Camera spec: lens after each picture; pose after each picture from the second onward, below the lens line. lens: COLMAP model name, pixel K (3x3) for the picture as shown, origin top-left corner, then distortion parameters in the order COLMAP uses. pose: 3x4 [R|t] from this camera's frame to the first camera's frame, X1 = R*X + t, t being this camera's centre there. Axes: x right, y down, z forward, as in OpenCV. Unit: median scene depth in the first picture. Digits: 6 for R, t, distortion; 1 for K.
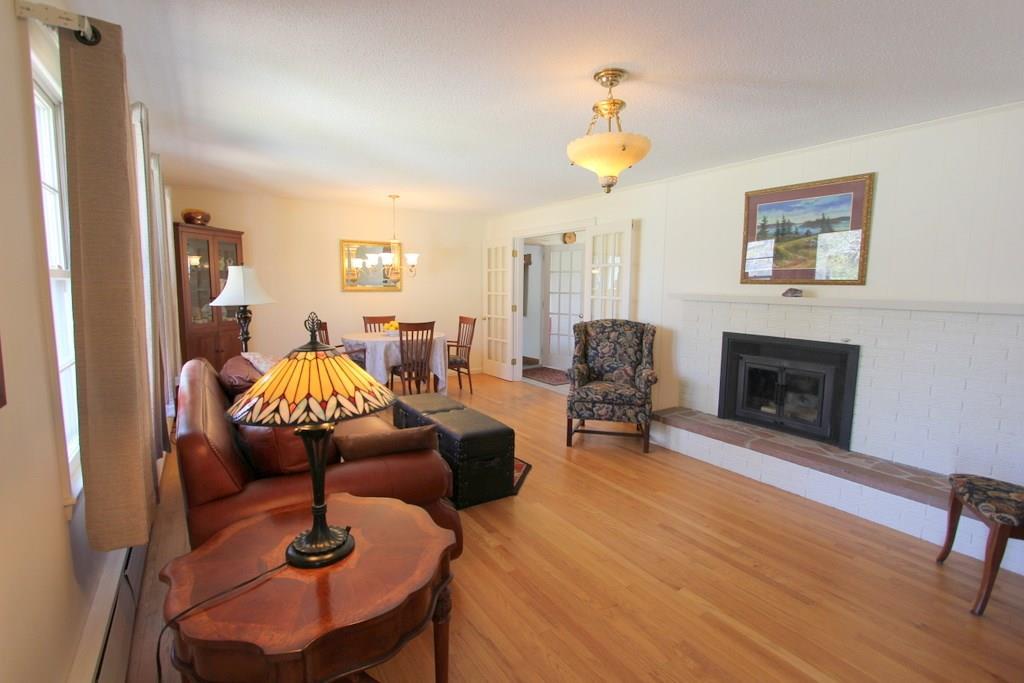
lens RADIAL K [[474.0, 0, 511.4], [0, 474.0, 338.4], [0, 0, 1]] dist [-0.018121, 0.002350]
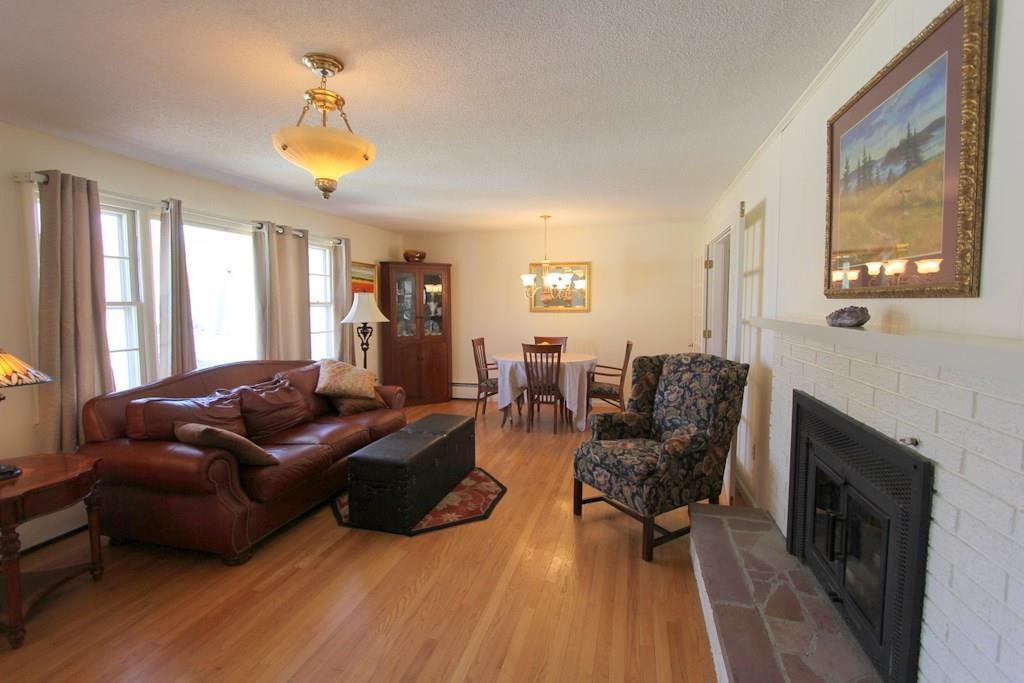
lens RADIAL K [[474.0, 0, 506.7], [0, 474.0, 337.1], [0, 0, 1]] dist [-0.018121, 0.002350]
pose [[0.664710, 0.040054, -0.746027, 0.613393], [-0.073389, 0.997233, -0.011849, -0.041175], [0.743488, 0.062627, 0.665810, 0.396137]]
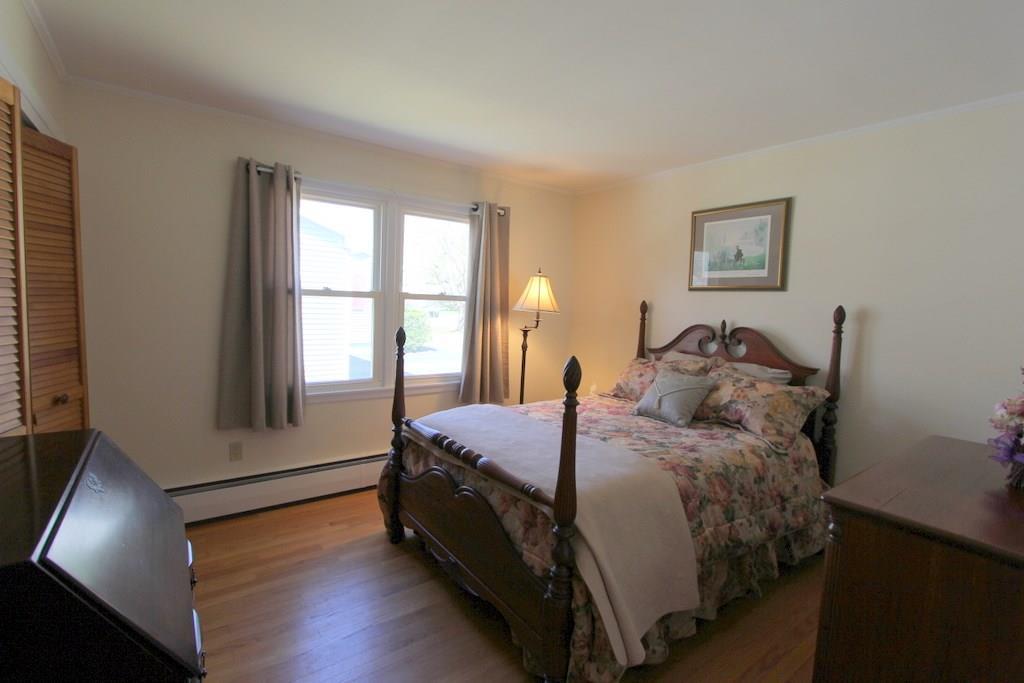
lens RADIAL K [[474.0, 0, 516.7], [0, 474.0, 338.6], [0, 0, 1]] dist [-0.018121, 0.002350]
pose [[0.046711, 0.073104, -0.996230, 0.398632], [-0.135506, 0.988563, 0.066188, -0.079504], [0.989675, 0.131903, 0.056083, 0.726344]]
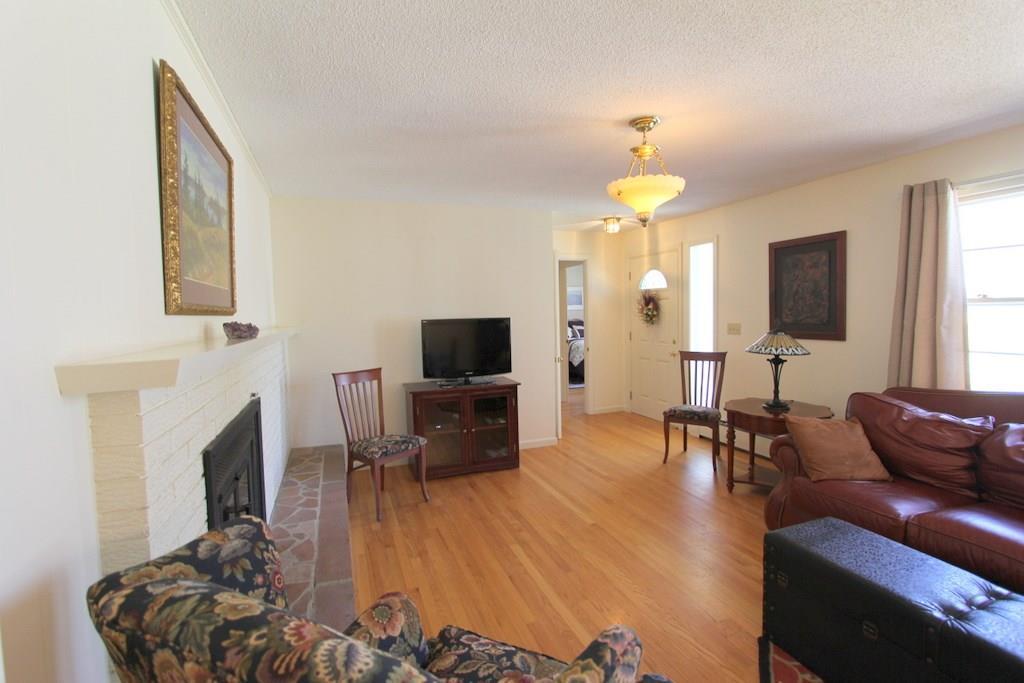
lens RADIAL K [[474.0, 0, 510.5], [0, 474.0, 333.9], [0, 0, 1]] dist [-0.018121, 0.002350]
pose [[-0.975134, 0.000551, 0.221615, 0.151195], [0.037007, 0.986360, 0.160387, -0.143726], [-0.218503, 0.164600, -0.961854, 1.245737]]
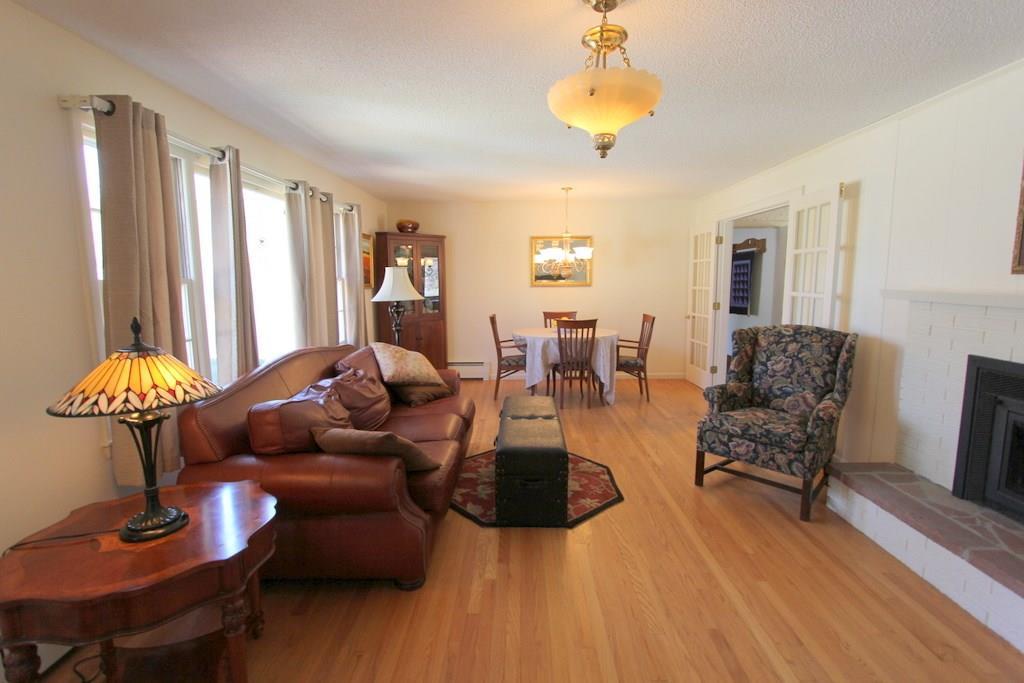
lens RADIAL K [[474.0, 0, 507.8], [0, 474.0, 335.9], [0, 0, 1]] dist [-0.018121, 0.002350]
pose [[0.823034, 0.053615, -0.565456, 0.294606], [-0.047196, 0.998548, 0.025984, -0.025046], [0.566028, 0.005301, 0.824369, 0.179570]]
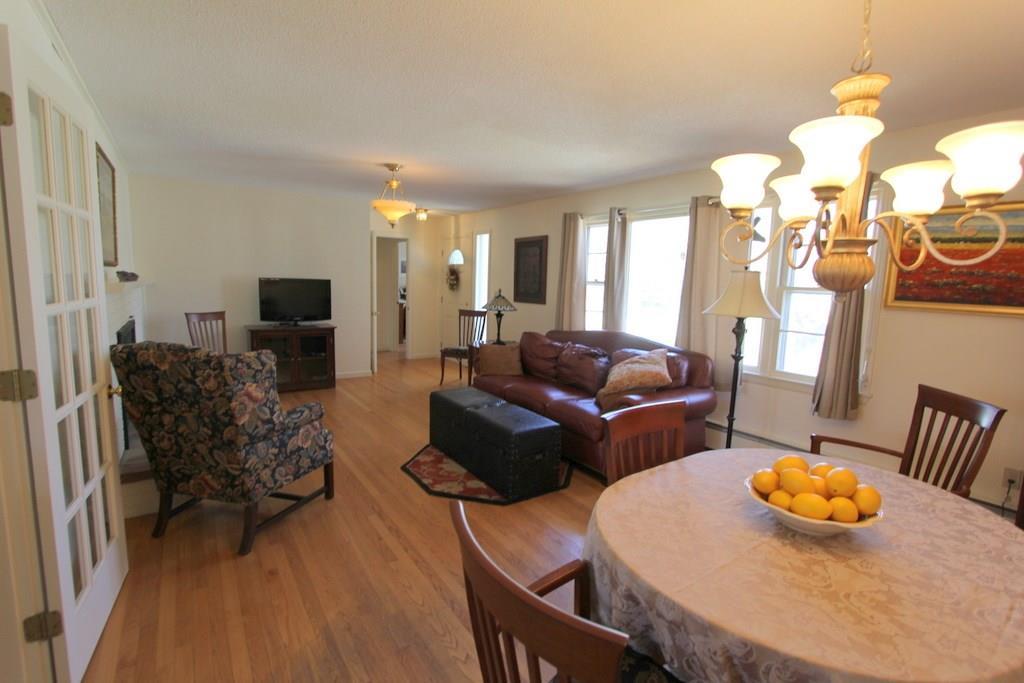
lens RADIAL K [[474.0, 0, 510.1], [0, 474.0, 339.6], [0, 0, 1]] dist [-0.018121, 0.002350]
pose [[-0.998878, -0.038069, -0.028172, -0.127205], [-0.043623, 0.971175, 0.234344, -0.193835], [0.018439, 0.235310, -0.971745, 1.679163]]
